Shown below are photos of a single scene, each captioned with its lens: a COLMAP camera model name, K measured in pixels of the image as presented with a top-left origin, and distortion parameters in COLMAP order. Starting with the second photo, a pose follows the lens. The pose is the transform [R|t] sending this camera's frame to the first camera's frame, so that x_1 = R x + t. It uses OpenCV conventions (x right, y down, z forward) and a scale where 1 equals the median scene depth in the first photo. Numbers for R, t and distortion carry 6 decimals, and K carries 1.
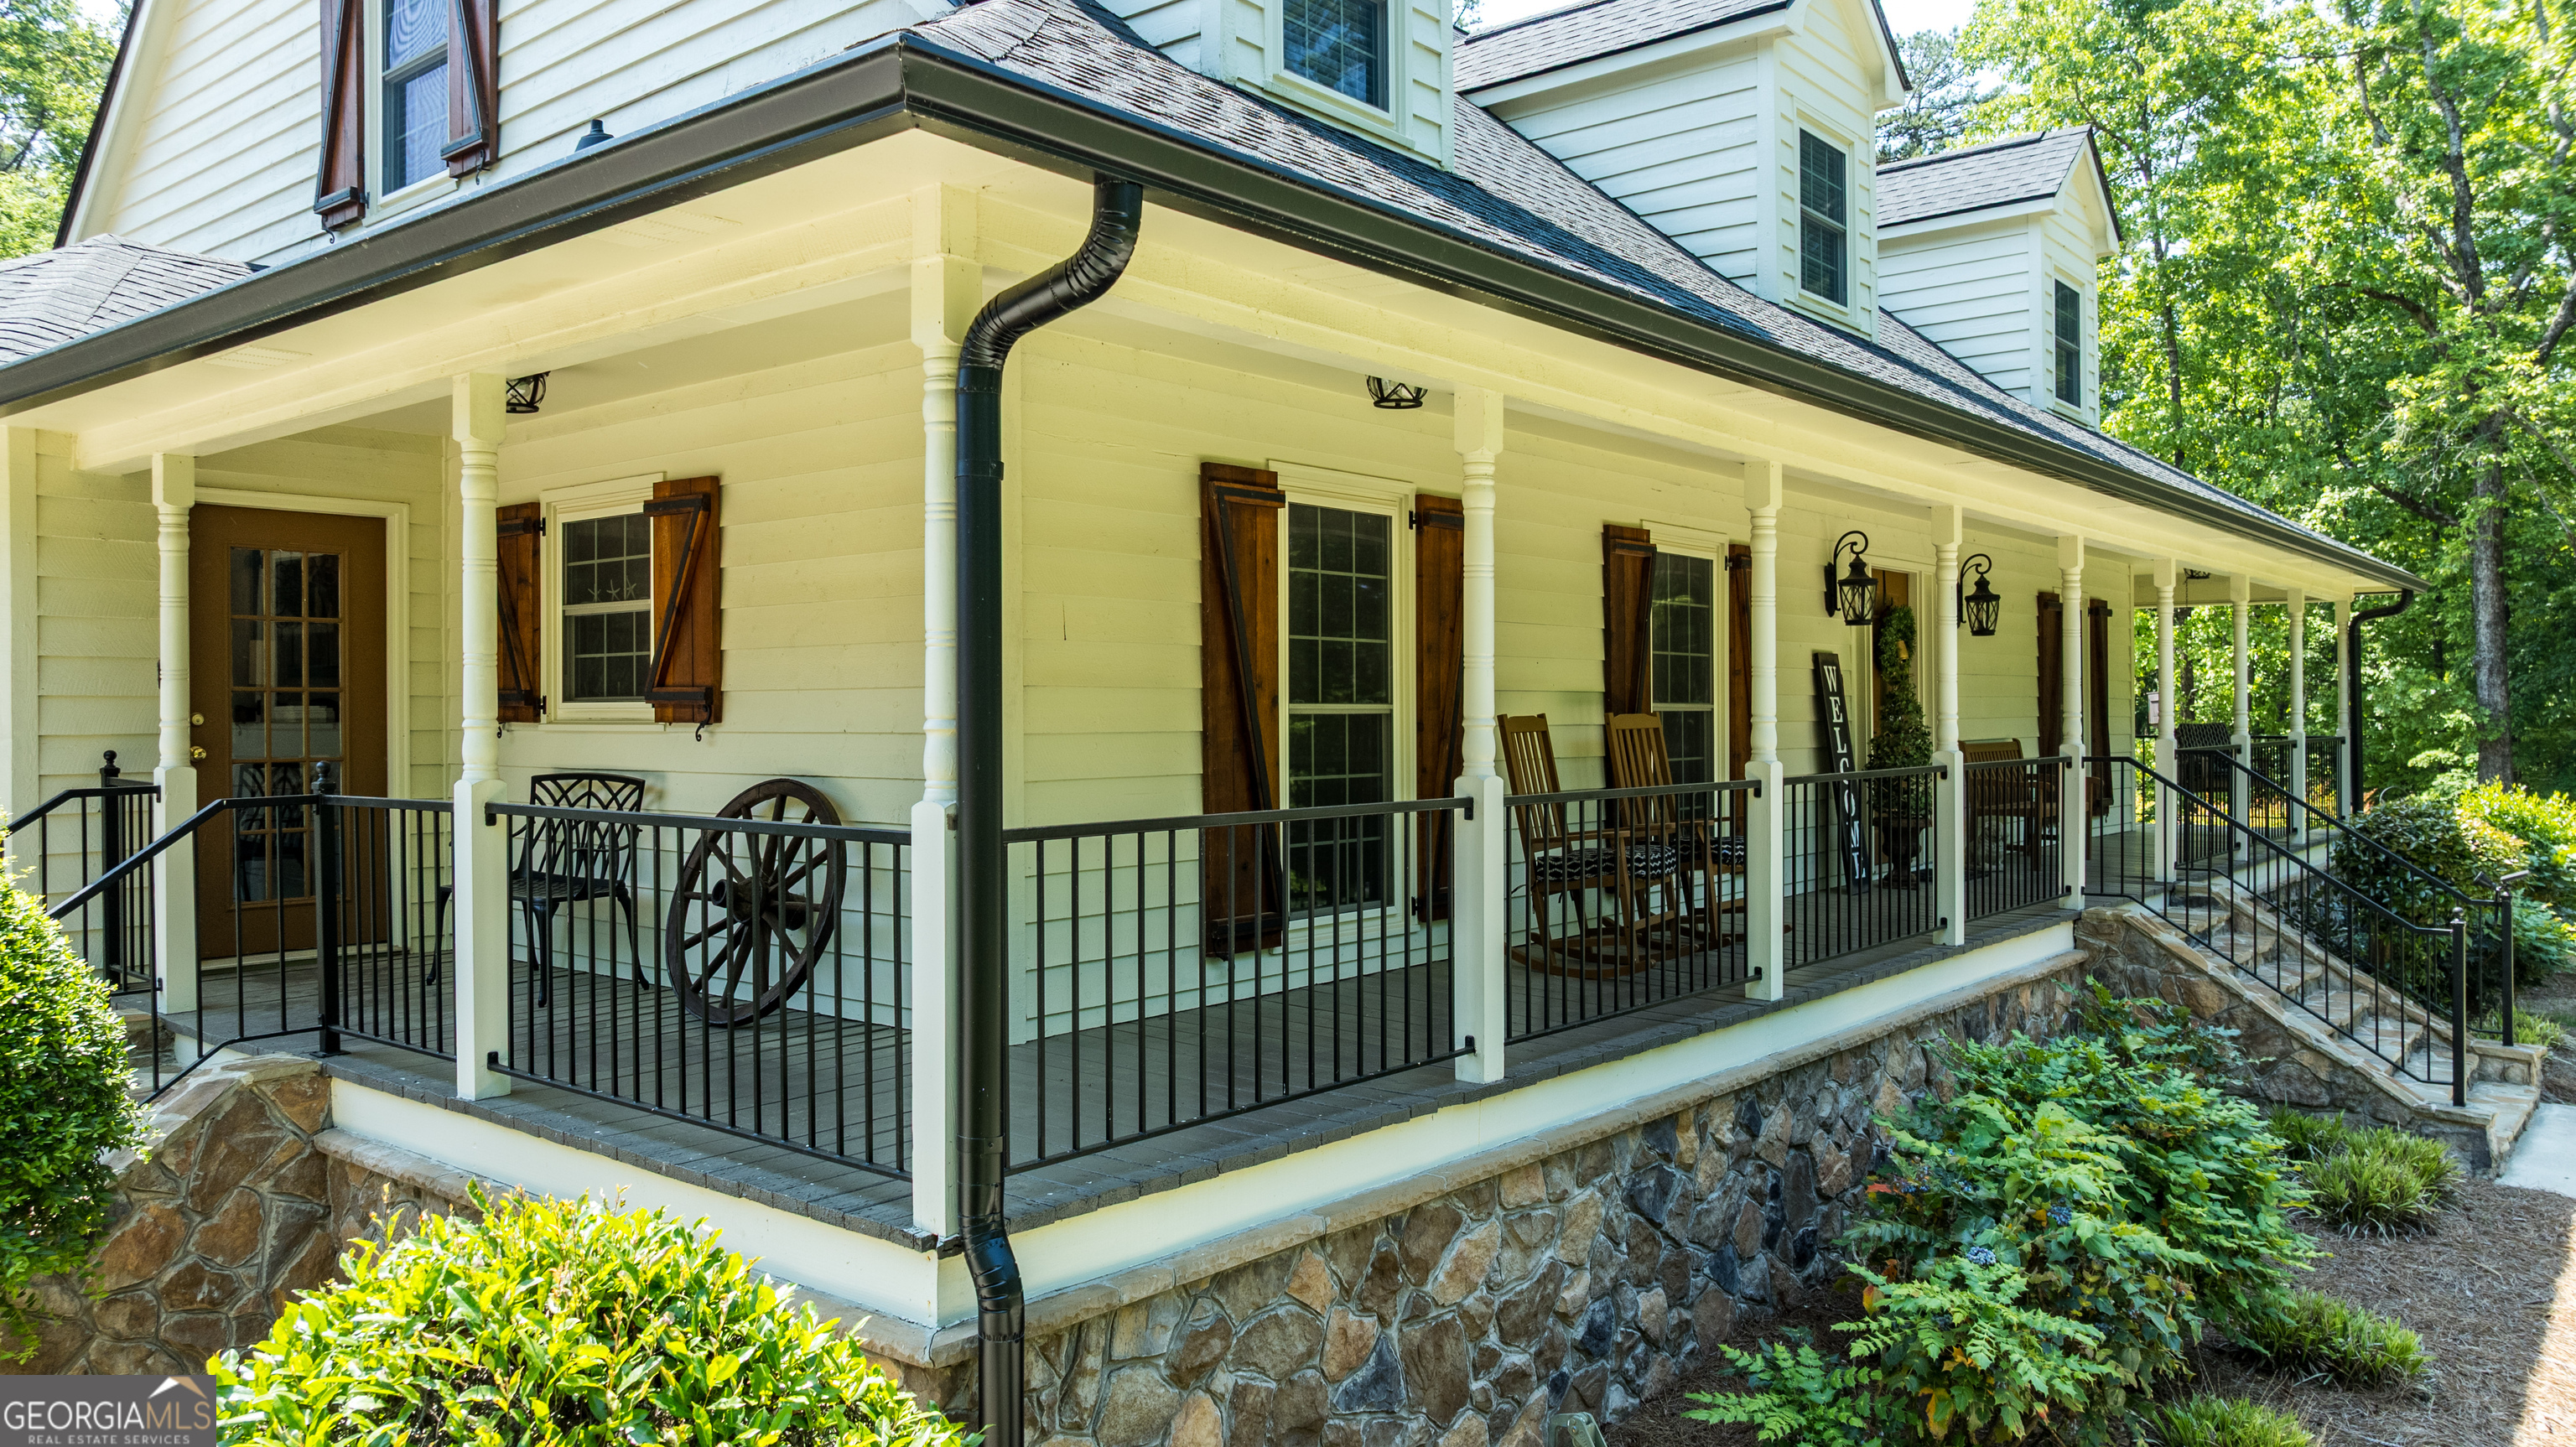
lens RADIAL K [[1811.3, 0, 1290.6], [0, 1811.3, 722.5], [0, 0, 1]] dist [0.004996, -0.003753]
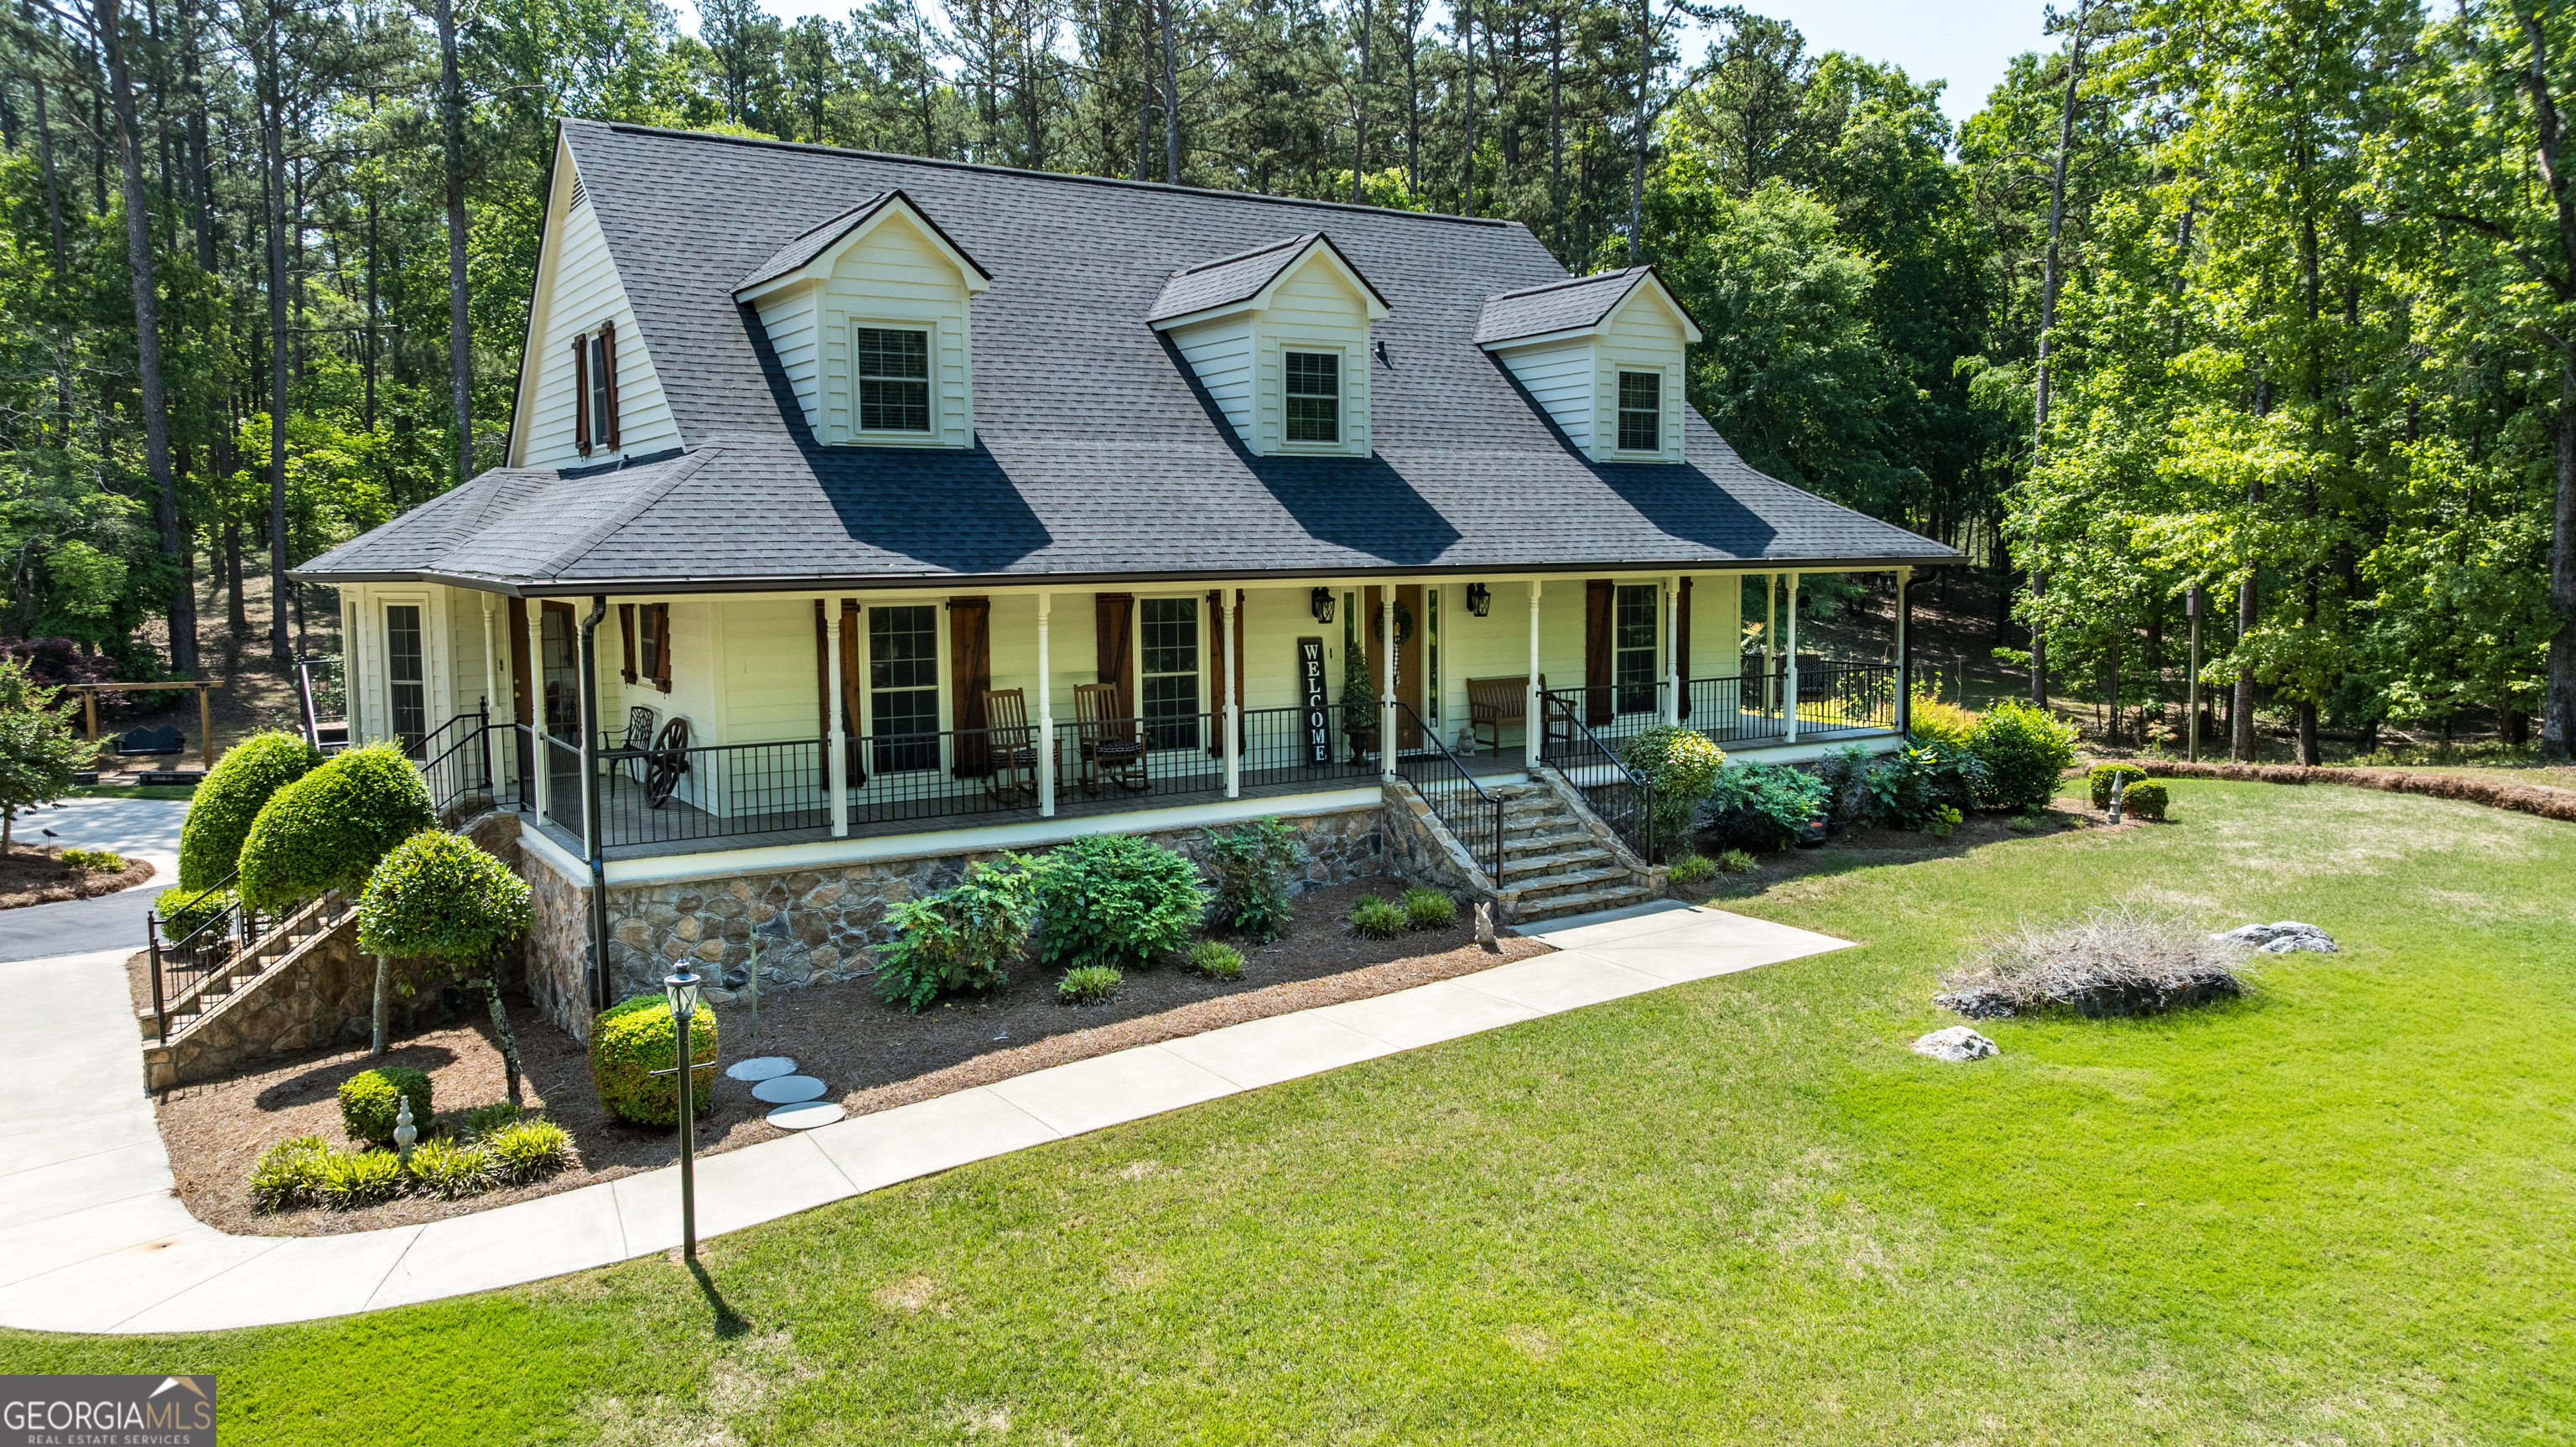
lens RADIAL K [[1811.3, 0, 1286.6], [0, 1811.3, 722.4], [0, 0, 1]] dist [0.004996, -0.003753]
pose [[0.953688, 0.026550, -0.299623, 1.671520], [0.002657, 0.995315, 0.096652, -0.264618], [0.300785, -0.092972, 0.949149, -1.538544]]
